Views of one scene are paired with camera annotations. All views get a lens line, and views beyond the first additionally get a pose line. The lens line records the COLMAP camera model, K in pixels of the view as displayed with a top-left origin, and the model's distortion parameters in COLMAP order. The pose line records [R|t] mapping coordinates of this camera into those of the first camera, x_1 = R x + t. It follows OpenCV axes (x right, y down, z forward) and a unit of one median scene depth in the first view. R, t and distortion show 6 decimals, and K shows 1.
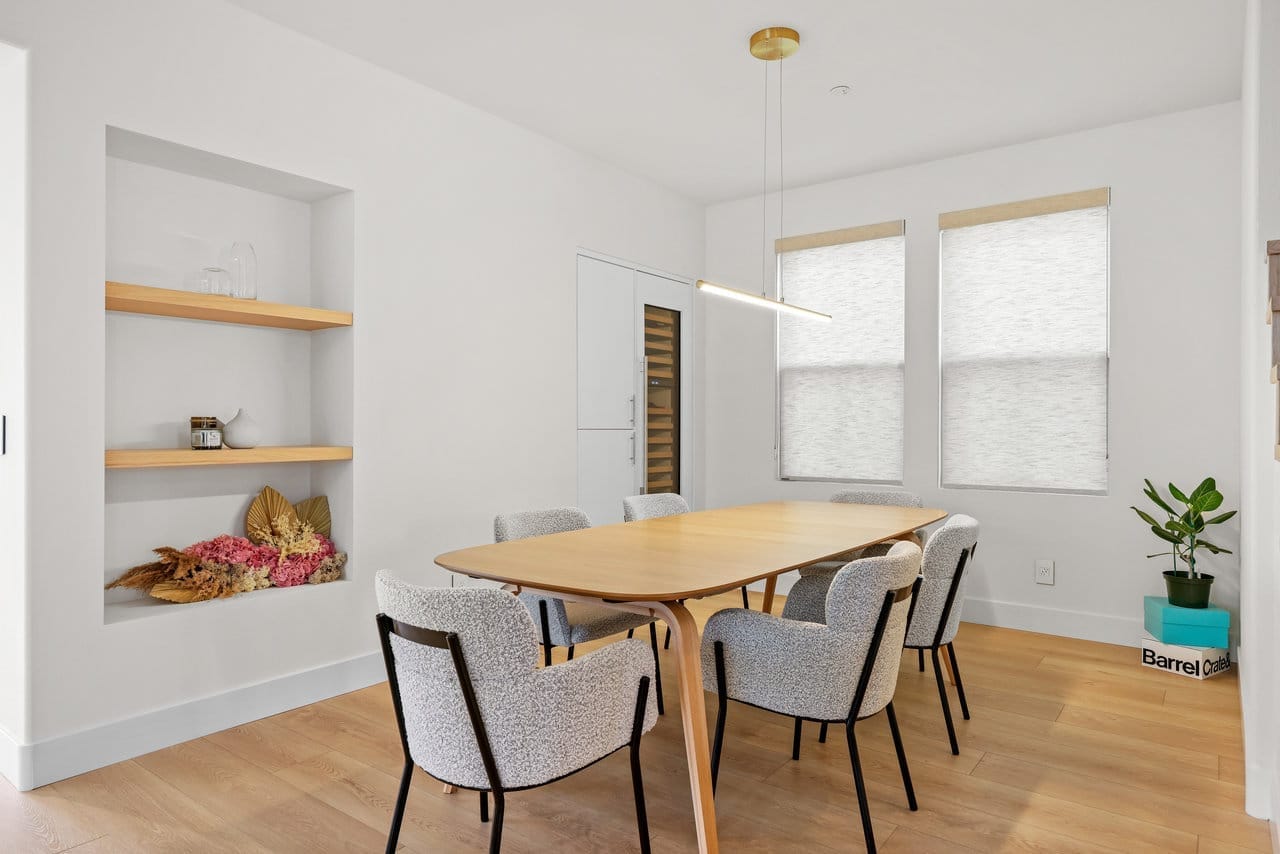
lens RADIAL K [[770.4, 0, 638.7], [0, 770.4, 424.2], [0, 0, 1]] dist [0.005492, -0.001269]
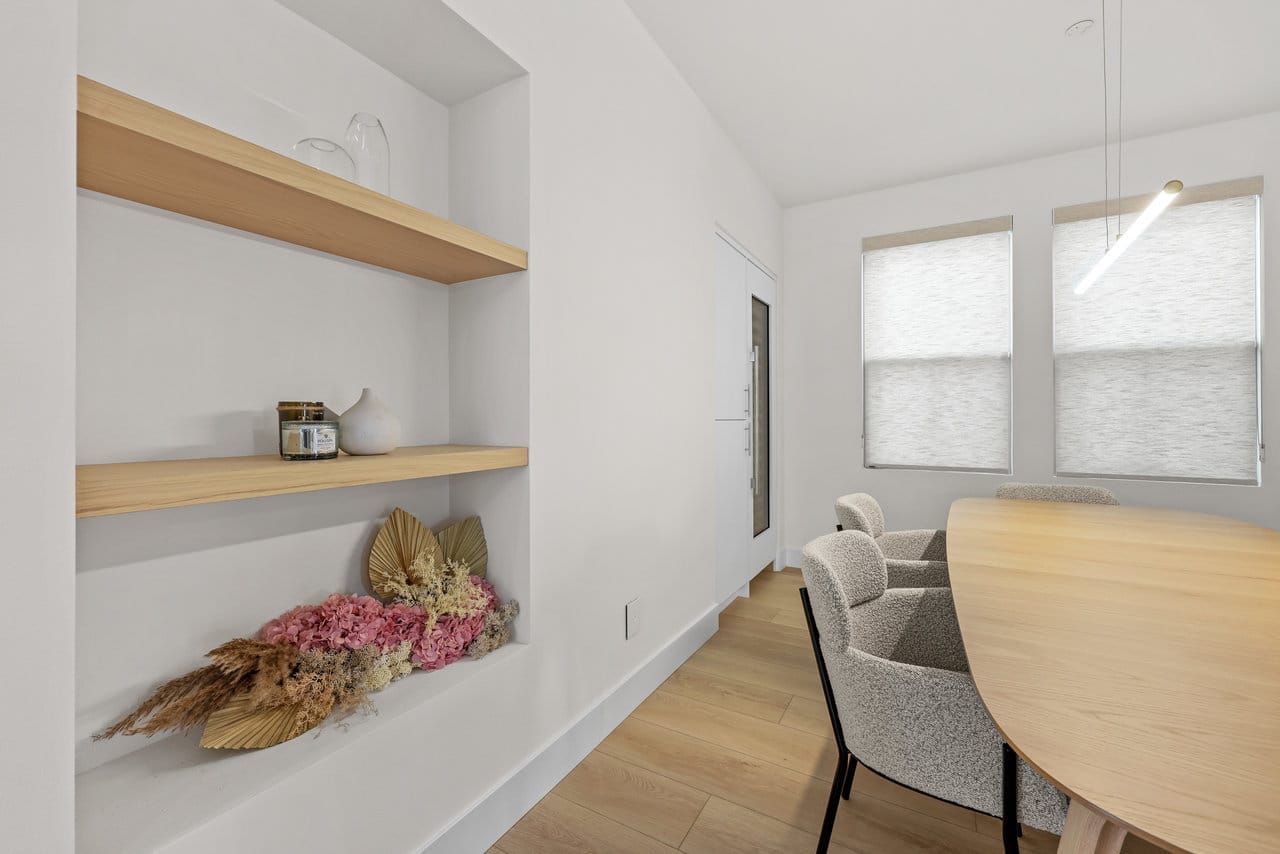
lens RADIAL K [[516.1, 0, 640.9], [0, 516.1, 417.4], [0, 0, 1]] dist [-0.000957, 0.000561]
pose [[0.992060, -0.002387, 0.125742, -0.306235], [0.001925, 0.999991, 0.003802, 0.000942], [-0.125750, -0.003530, 0.992056, 0.496171]]
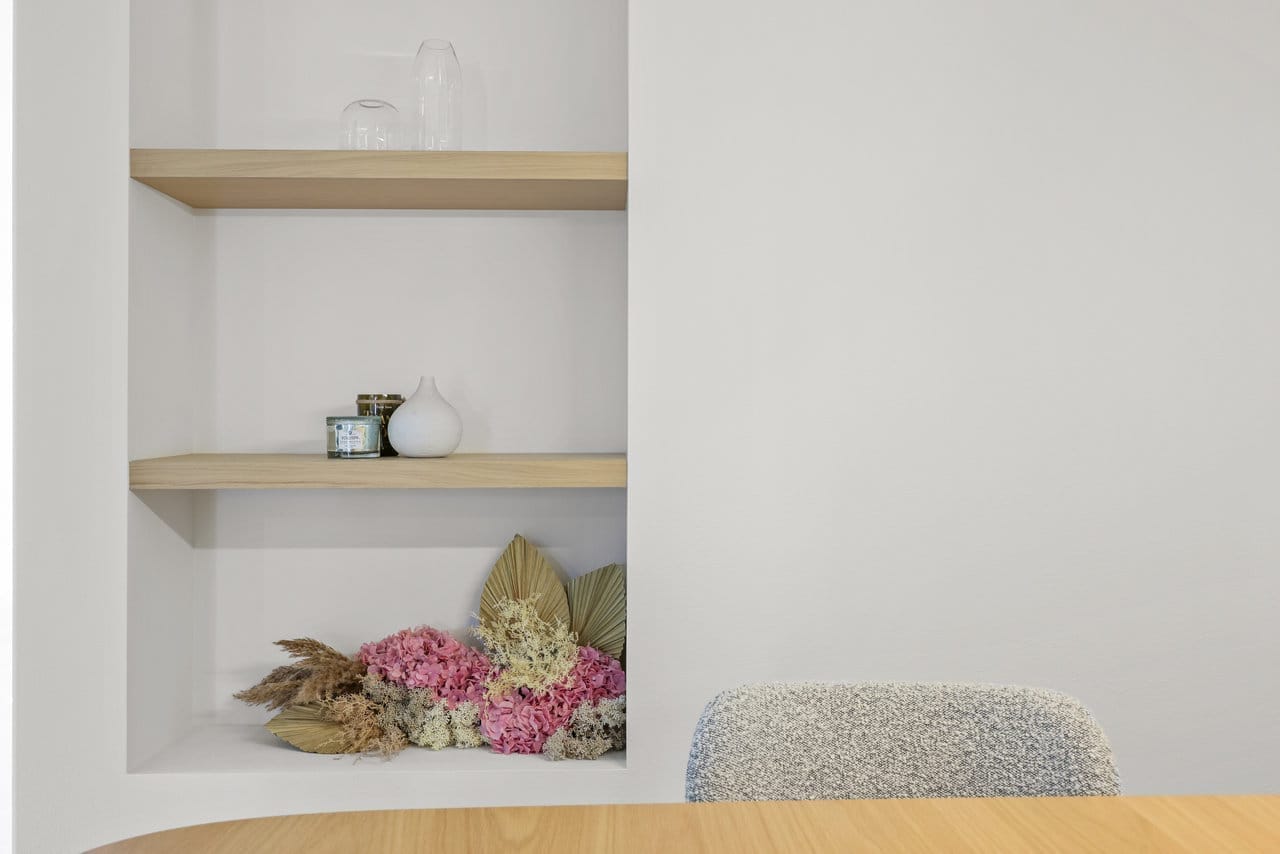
lens RADIAL K [[1226.1, 0, 641.5], [0, 1226.1, 417.3], [0, 0, 1]] dist [0.006123, 0.000000]
pose [[0.632920, 0.001012, -0.774217, 0.157517], [0.004269, 0.999979, 0.004796, 0.002183], [0.774206, -0.006341, 0.632902, 0.528900]]
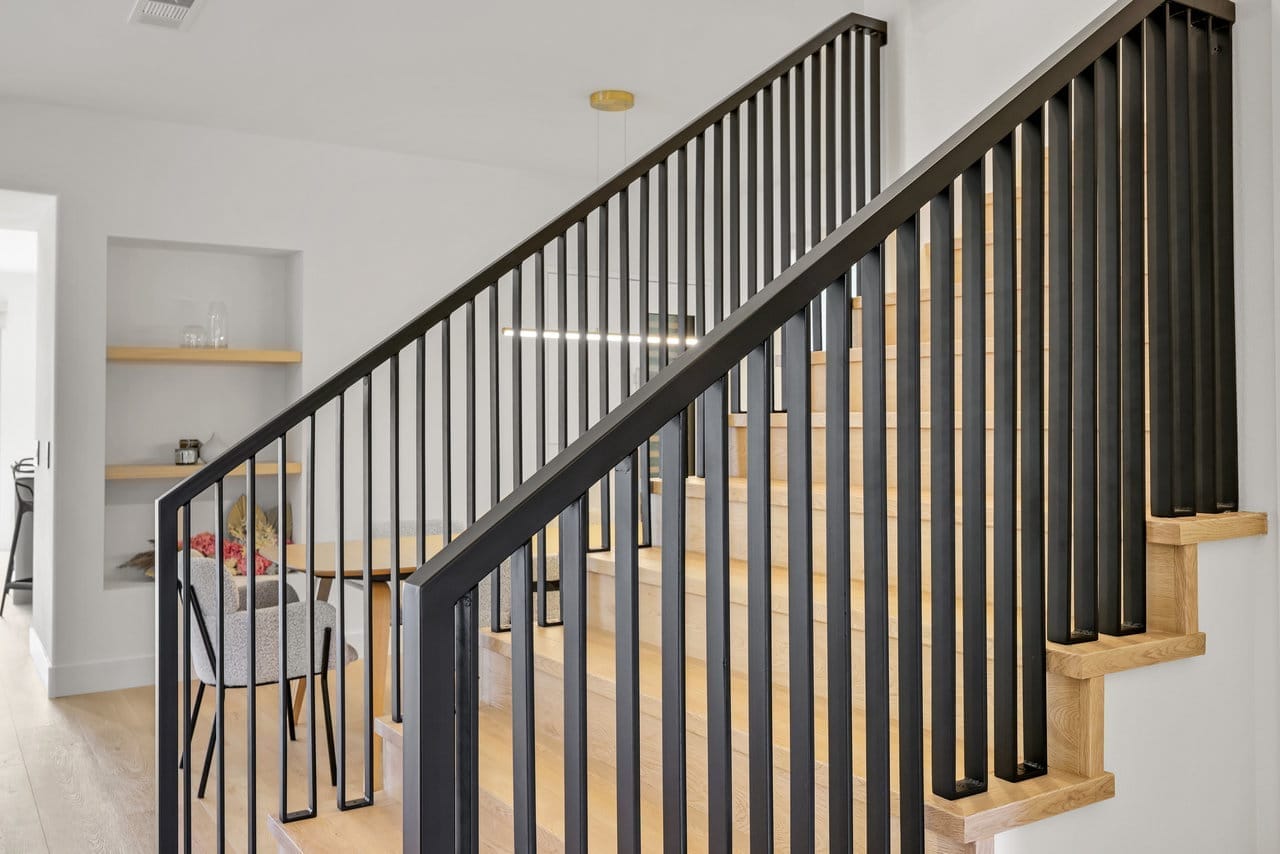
lens RADIAL K [[1067.5, 0, 641.6], [0, 1067.5, 392.2], [0, 0, 1]] dist [-0.001850, 0.004744]
pose [[0.944075, -0.013479, -0.329455, 0.634834], [0.005986, 0.999700, -0.023747, -0.035647], [0.329676, 0.020446, 0.943873, -0.374797]]
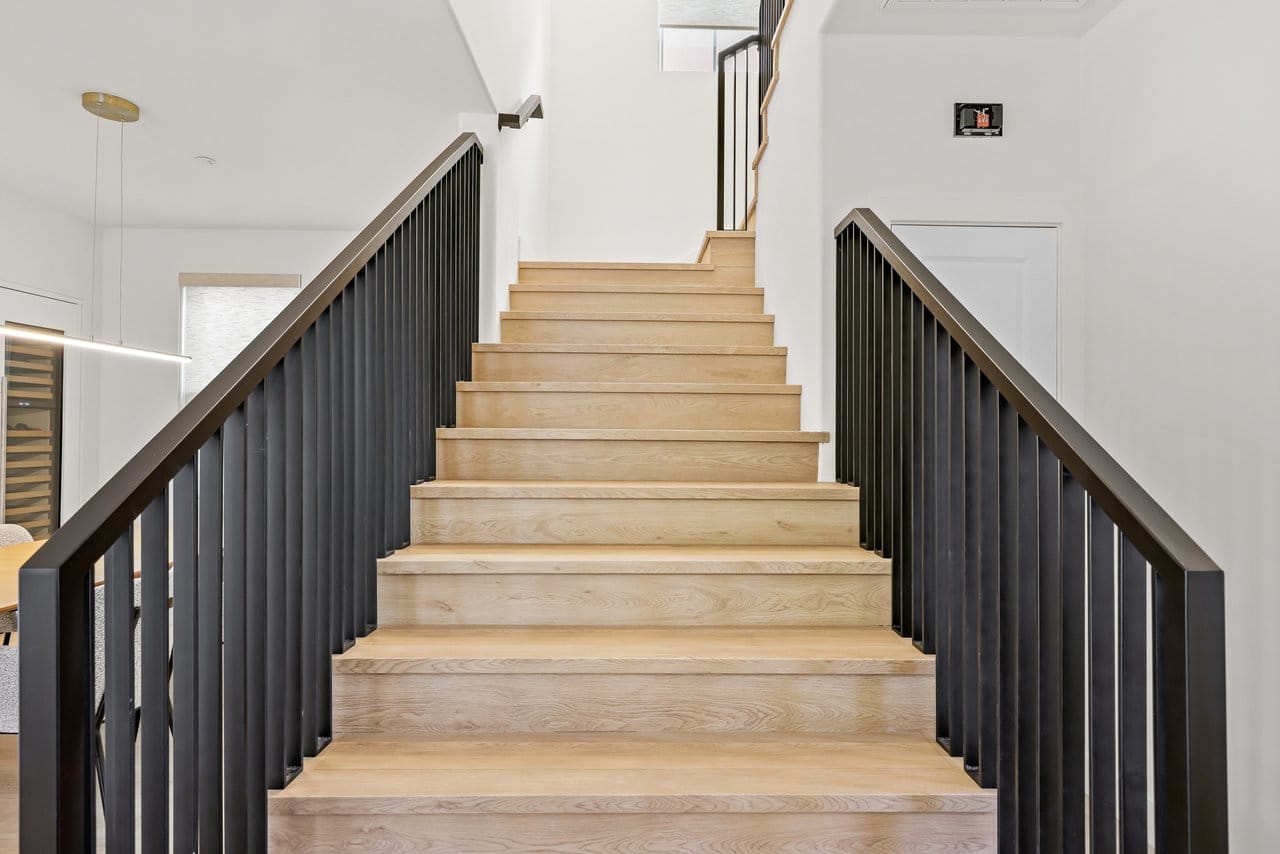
lens RADIAL K [[673.7, 0, 631.5], [0, 673.7, 423.4], [0, 0, 1]] dist [0.007204, 0.005850]
pose [[0.791795, 0.012854, 0.610652, 0.150017], [-0.006431, 0.999899, -0.012710, -0.034040], [-0.610753, 0.006137, 0.791797, -0.176090]]
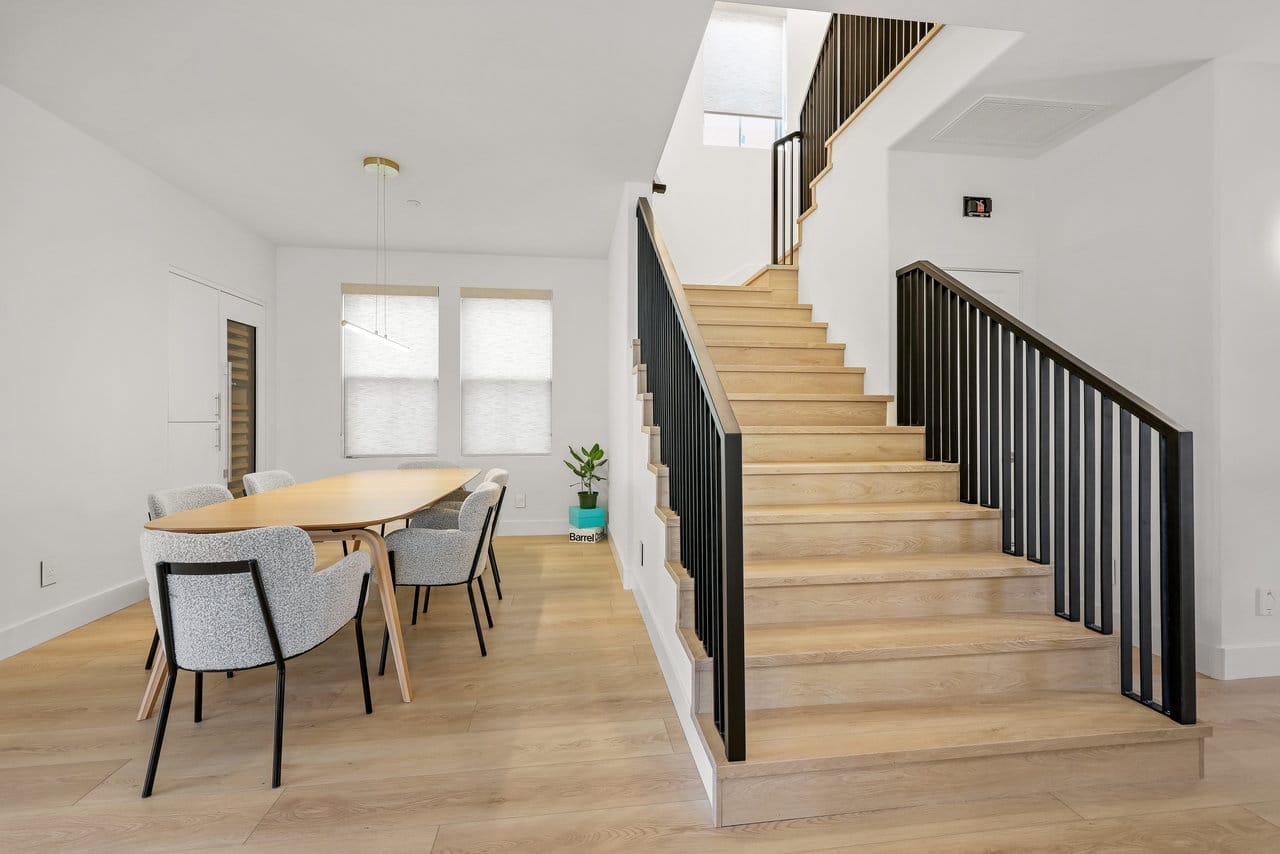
lens RADIAL K [[558.1, 0, 641.5], [0, 558.1, 417.5], [0, 0, 1]] dist [0.009891, 0.000361]
pose [[0.712558, -0.000876, 0.701612, -0.206655], [0.000520, 1.000000, 0.000721, -0.000806], [-0.701613, -0.000149, 0.712558, -0.128179]]
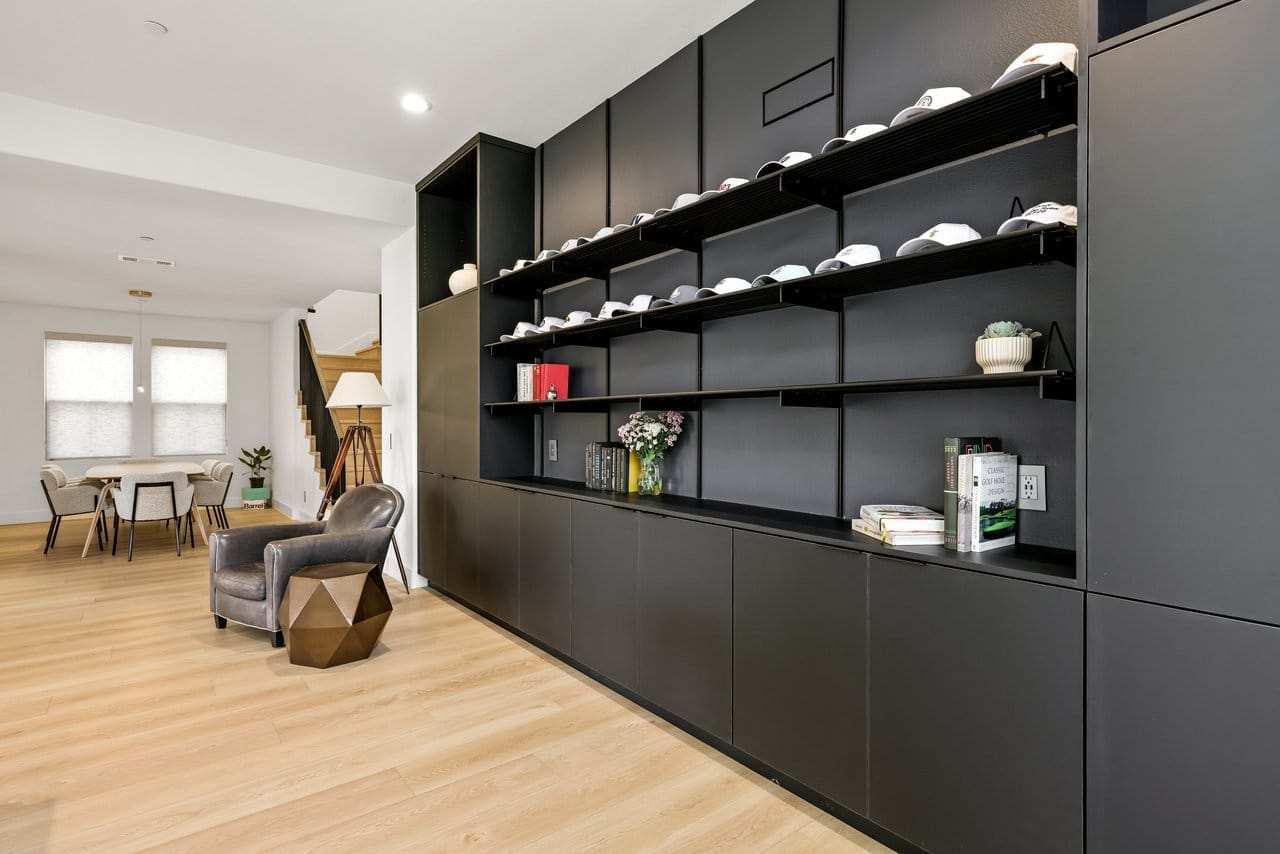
lens RADIAL K [[673.7, 0, 648.1], [0, 673.7, 420.2], [0, 0, 1]] dist [0.007204, 0.005850]
pose [[0.265097, -0.004897, 0.964209, -1.492092], [-0.000223, 0.999987, 0.005140, -0.049604], [-0.964222, -0.001578, 0.265093, -1.234226]]
